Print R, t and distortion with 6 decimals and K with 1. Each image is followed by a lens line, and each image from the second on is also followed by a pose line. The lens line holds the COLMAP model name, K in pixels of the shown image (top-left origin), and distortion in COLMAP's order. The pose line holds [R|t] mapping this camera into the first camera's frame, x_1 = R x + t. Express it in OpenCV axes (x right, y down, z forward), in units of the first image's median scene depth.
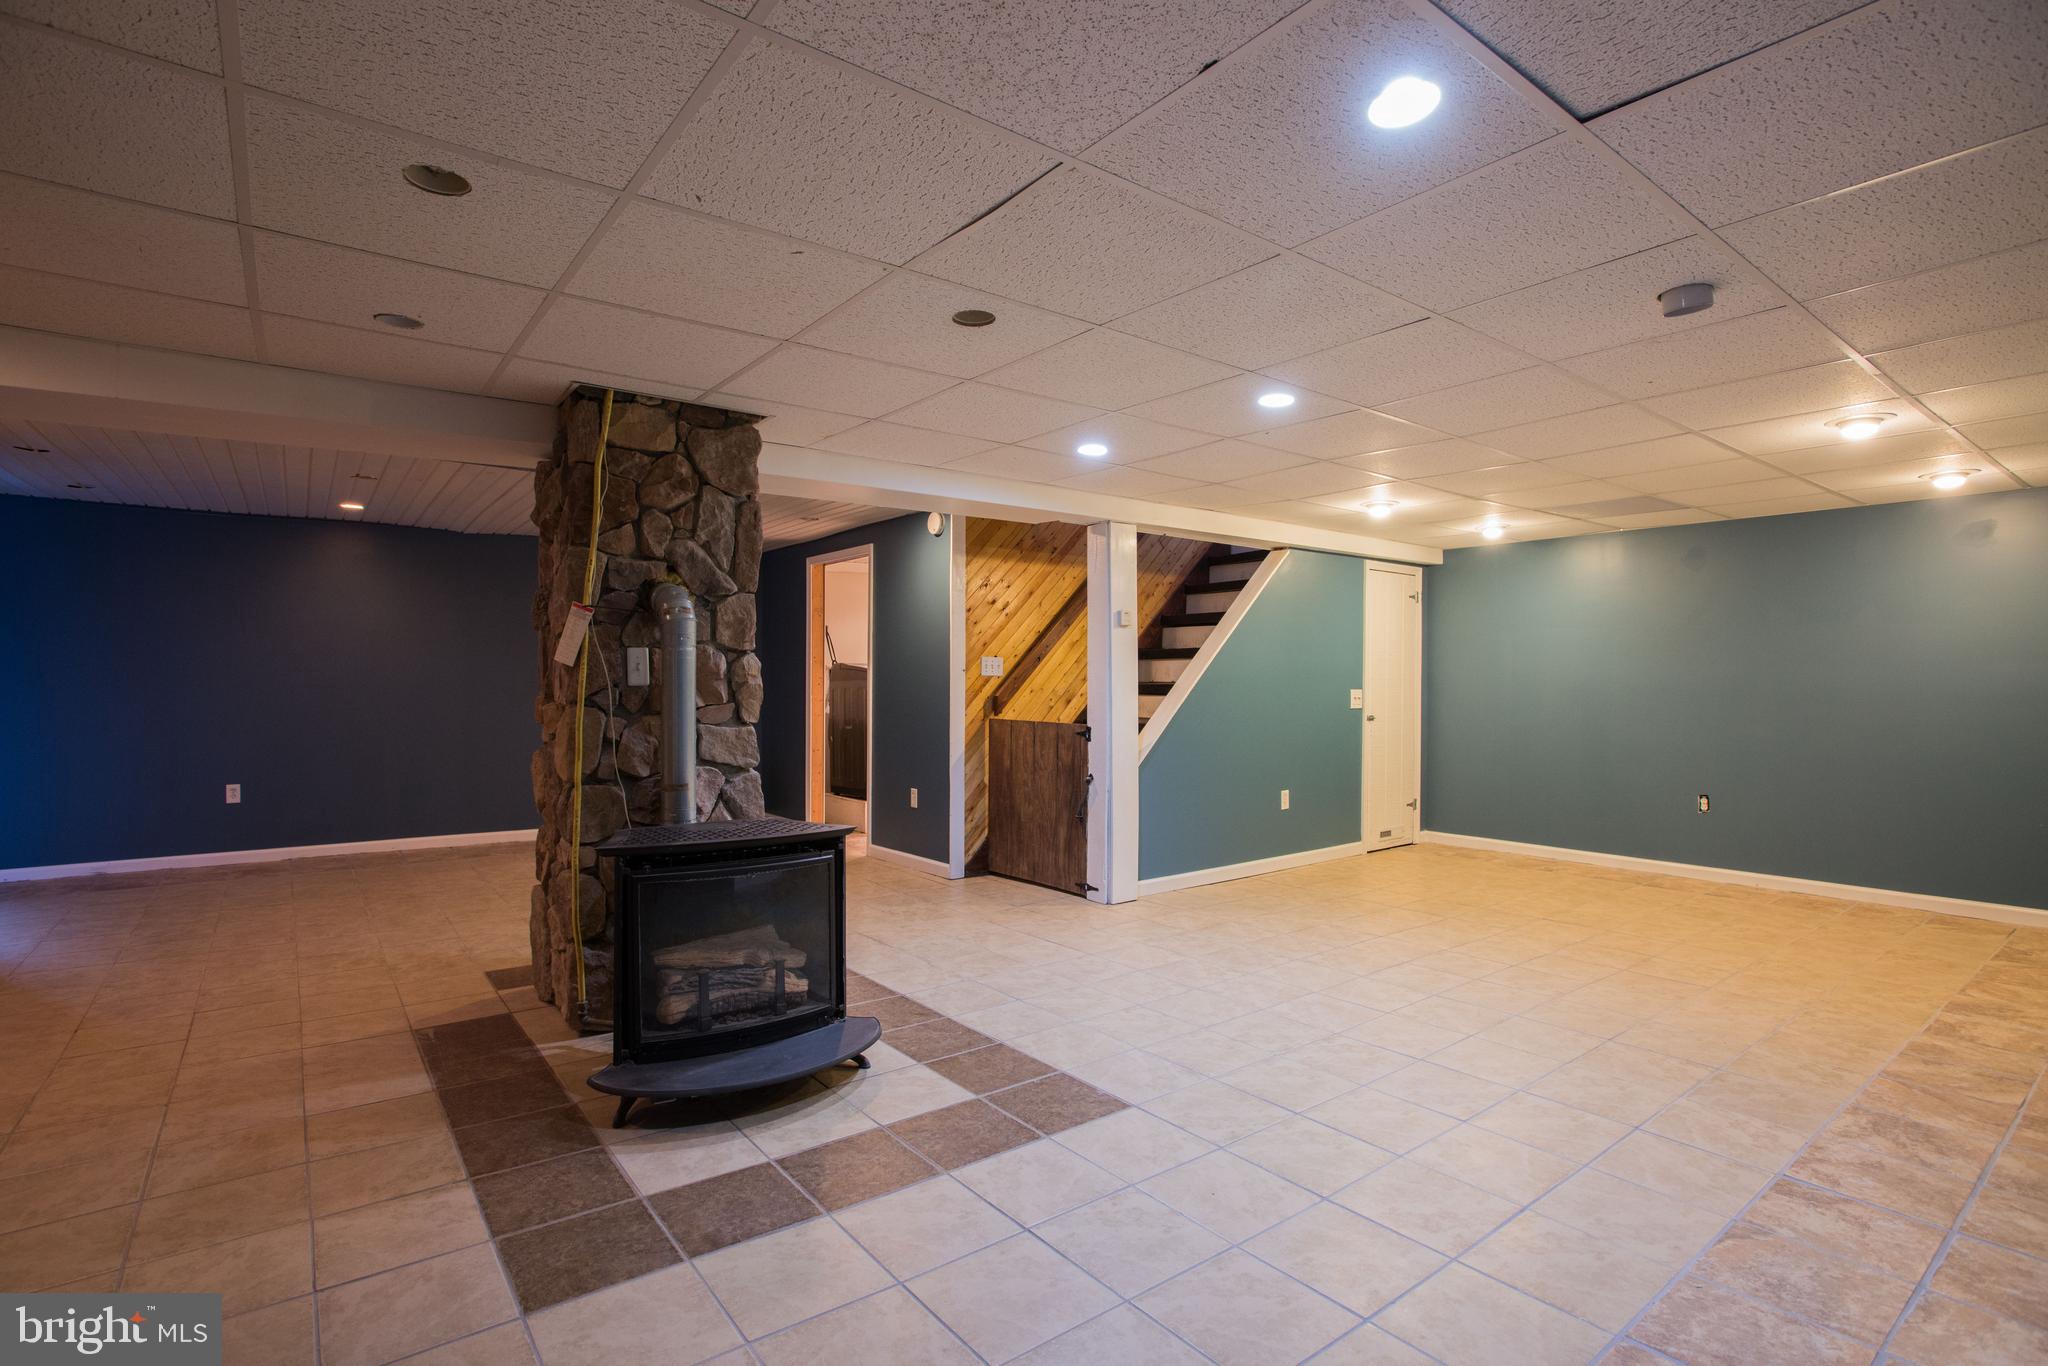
lens RADIAL K [[994.9, 0, 1018.6], [0, 994.9, 676.7], [0, 0, 1]] dist [-0.066050, 0.025457]
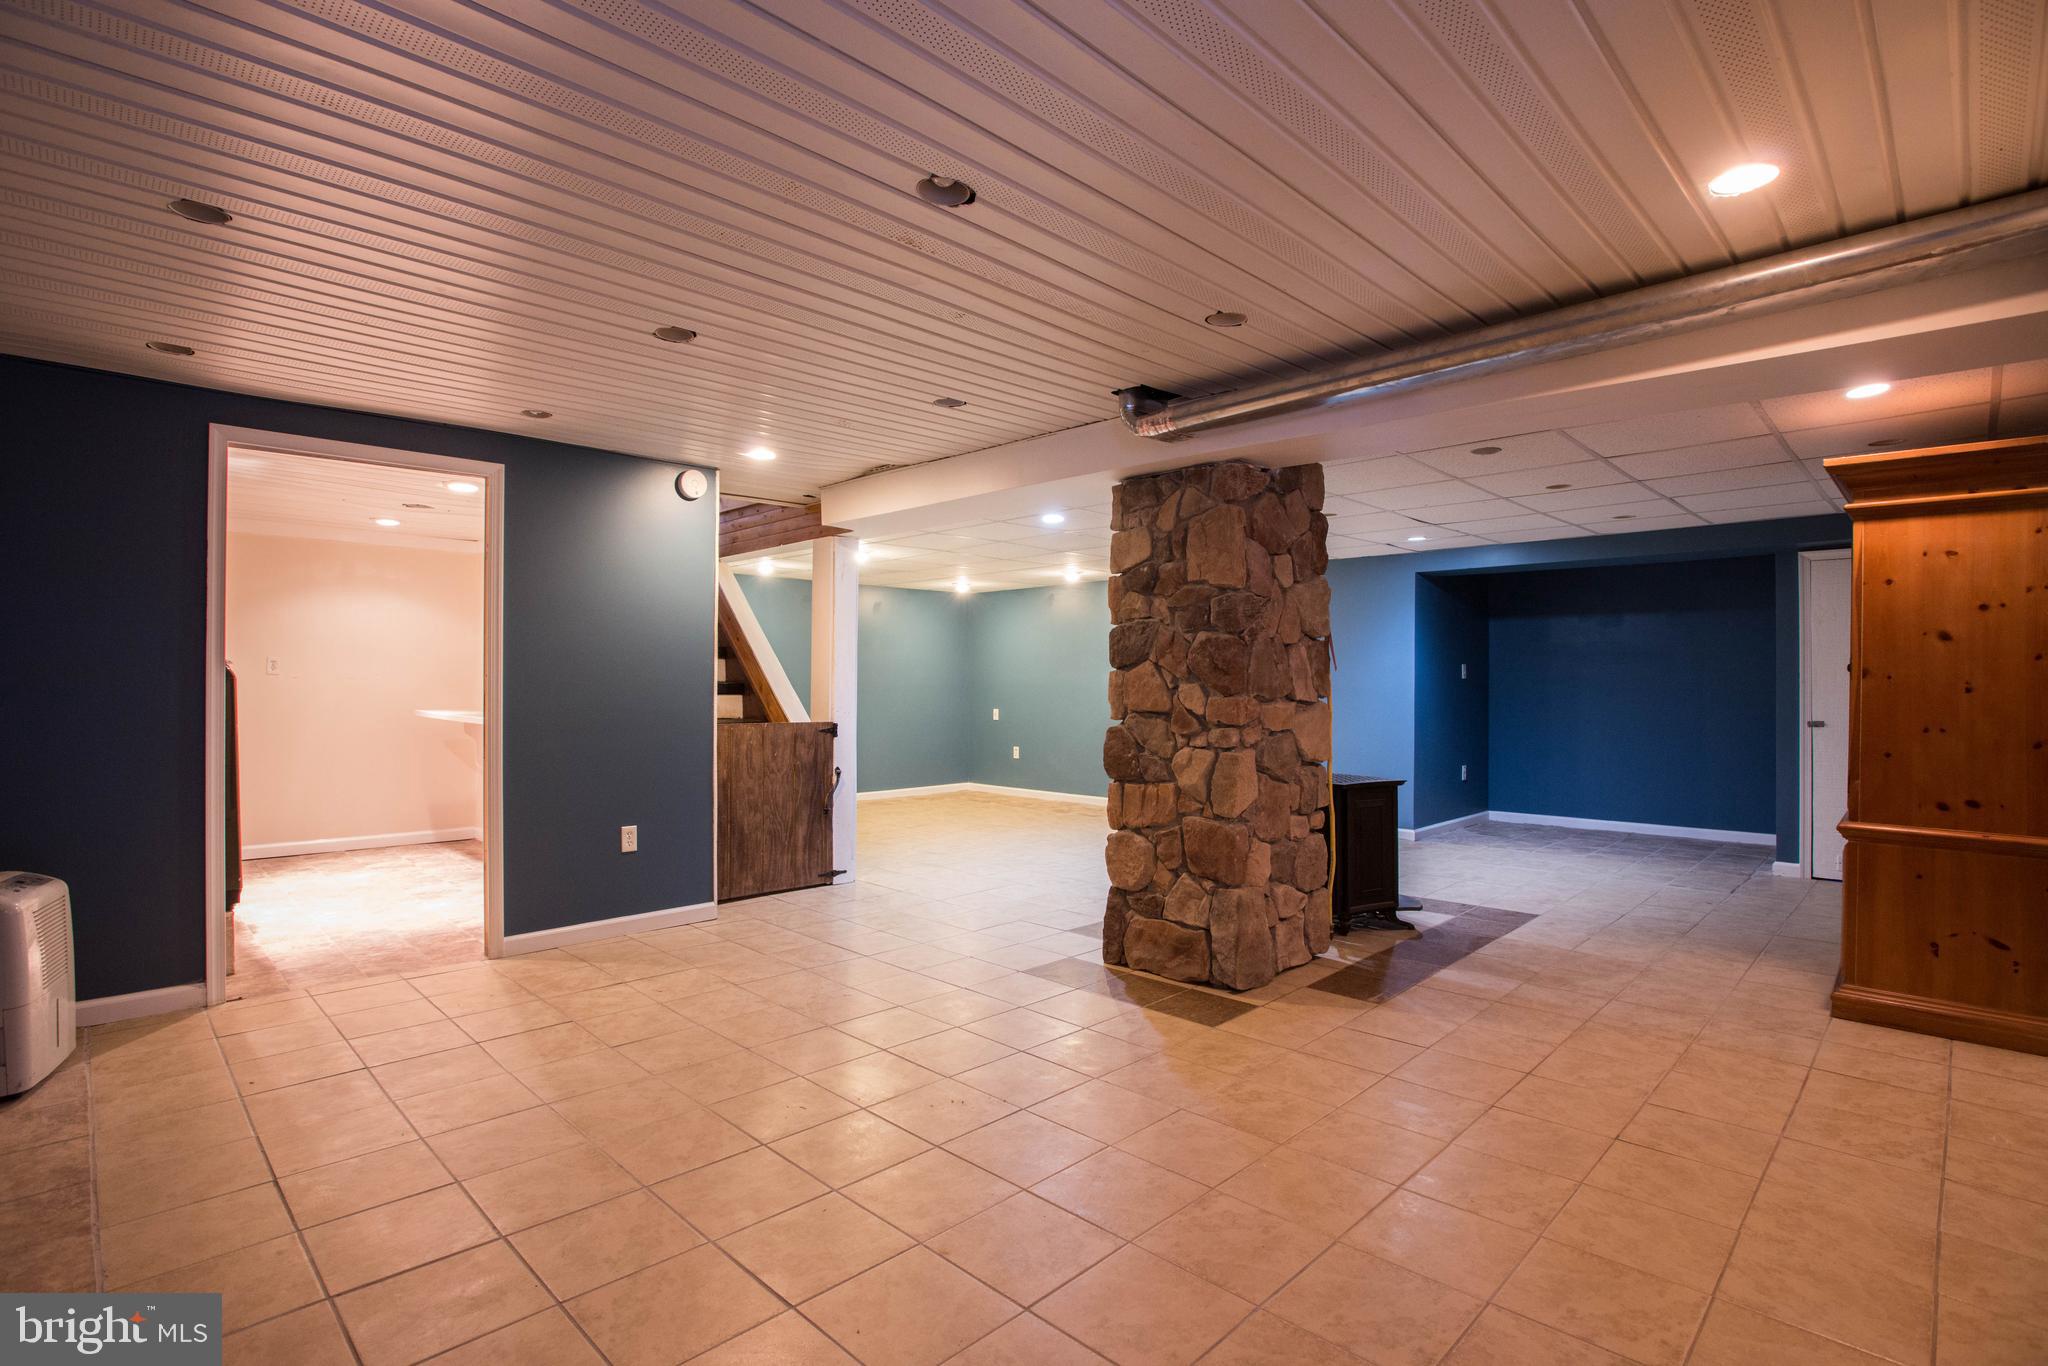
lens RADIAL K [[994.9, 0, 1018.6], [0, 994.9, 676.7], [0, 0, 1]] dist [-0.066050, 0.025457]
pose [[-0.141932, 0.002170, 0.989874, -1.795590], [-0.008241, 0.999960, -0.003374, 0.003504], [-0.989842, -0.008636, -0.141908, 1.687838]]
